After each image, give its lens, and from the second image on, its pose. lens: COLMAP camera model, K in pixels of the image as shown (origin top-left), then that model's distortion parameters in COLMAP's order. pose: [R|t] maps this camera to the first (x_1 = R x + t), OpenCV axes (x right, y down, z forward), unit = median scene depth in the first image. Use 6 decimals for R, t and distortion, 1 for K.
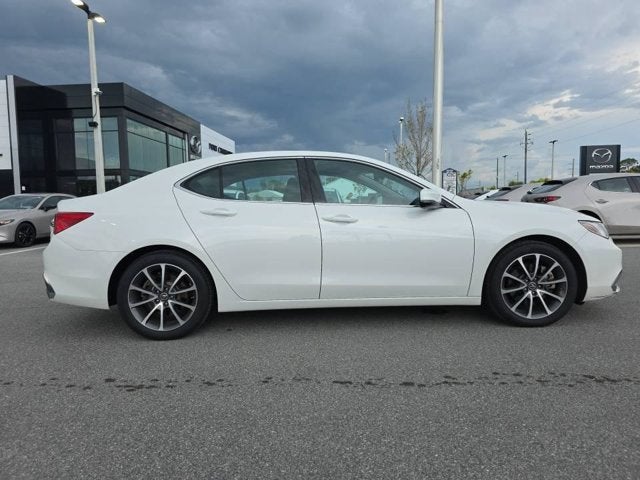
lens RADIAL K [[438.5, 0, 318.6], [0, 438.5, 238.2], [0, 0, 1]] dist [0.060834, -0.055074]
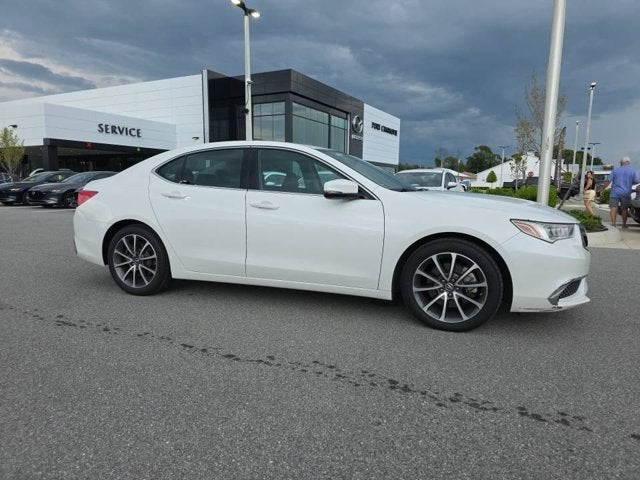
lens RADIAL K [[438.5, 0, 314.3], [0, 438.5, 244.9], [0, 0, 1]] dist [0.060834, -0.055074]
pose [[0.916870, 0.080453, -0.390994, 0.579116], [-0.055356, 0.995641, 0.075061, -0.033638], [0.395329, -0.047177, 0.917327, 0.050901]]
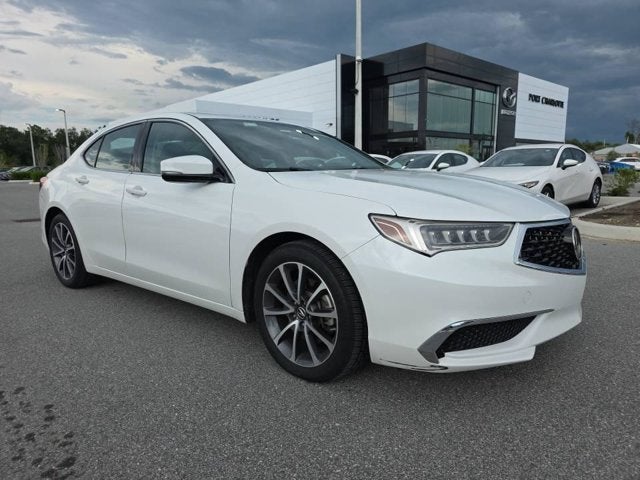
lens RADIAL K [[438.5, 0, 319.1], [0, 438.5, 240.9], [0, 0, 1]] dist [0.060834, -0.055074]
pose [[0.731846, 0.119341, -0.670939, 0.903926], [-0.053816, 0.991593, 0.117675, -0.066531], [0.679341, -0.050013, 0.732116, 0.575568]]
